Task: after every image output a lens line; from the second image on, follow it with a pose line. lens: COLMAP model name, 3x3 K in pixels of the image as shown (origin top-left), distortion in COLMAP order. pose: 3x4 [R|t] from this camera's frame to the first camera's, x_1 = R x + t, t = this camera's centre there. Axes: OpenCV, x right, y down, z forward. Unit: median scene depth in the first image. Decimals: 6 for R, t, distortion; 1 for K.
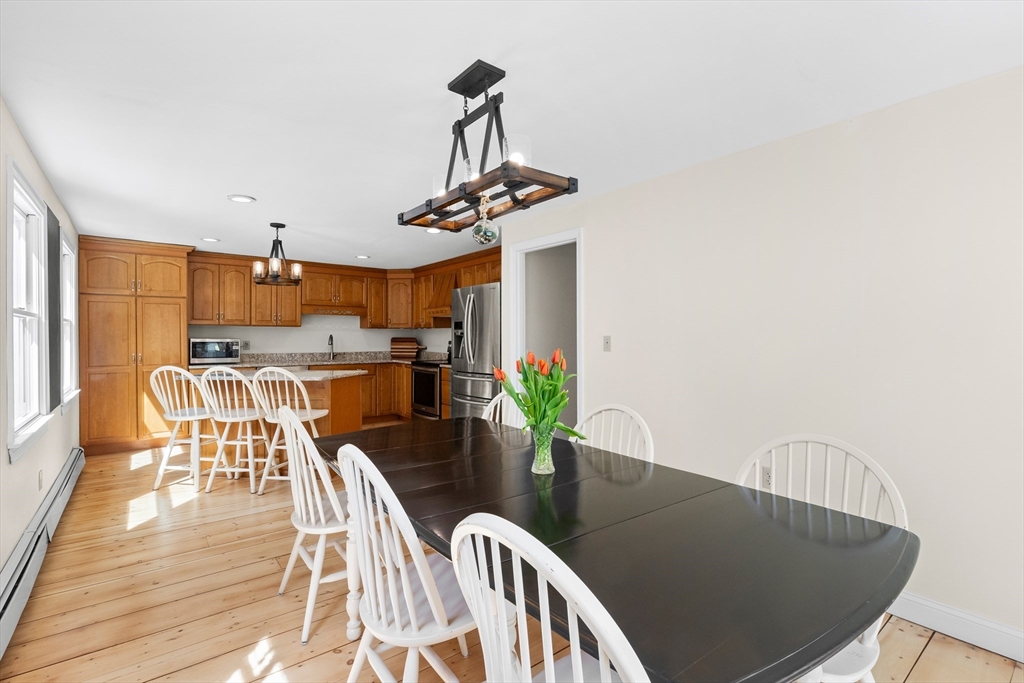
lens RADIAL K [[463.3, 0, 512.0], [0, 463.3, 341.5], [0, 0, 1]] dist [0.000364, 0.000496]
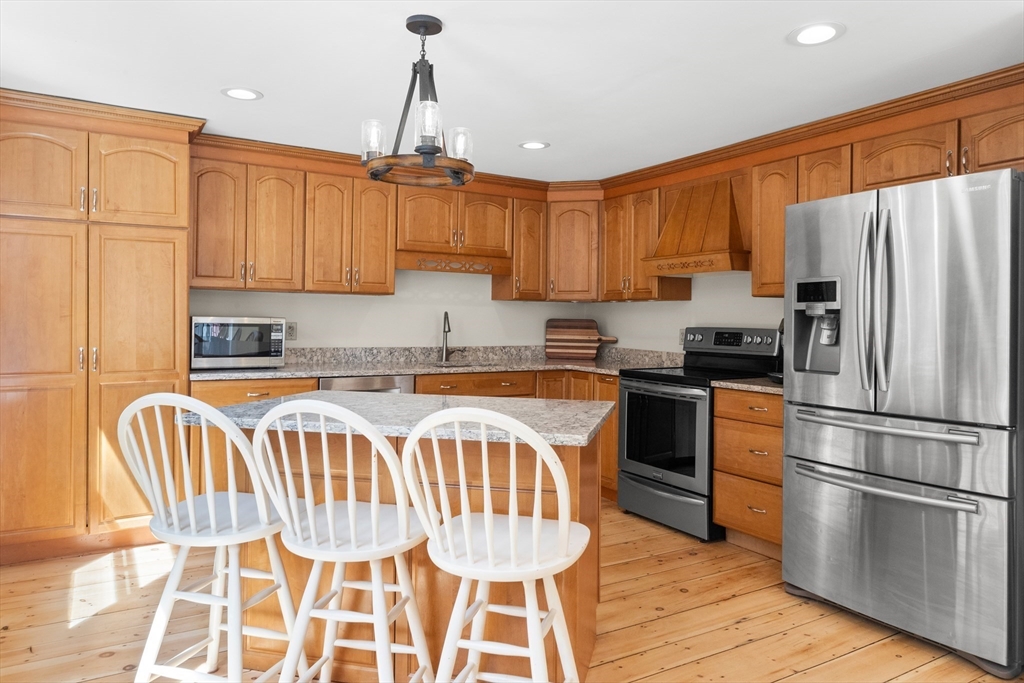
lens RADIAL K [[678.5, 0, 513.0], [0, 678.5, 325.1], [0, 0, 1]] dist [0.009514, 0.001604]
pose [[0.991891, 0.013428, -0.126384, -0.263316], [-0.013499, 0.999909, 0.000298, -0.001663], [0.126376, 0.001410, 0.991981, 0.329444]]
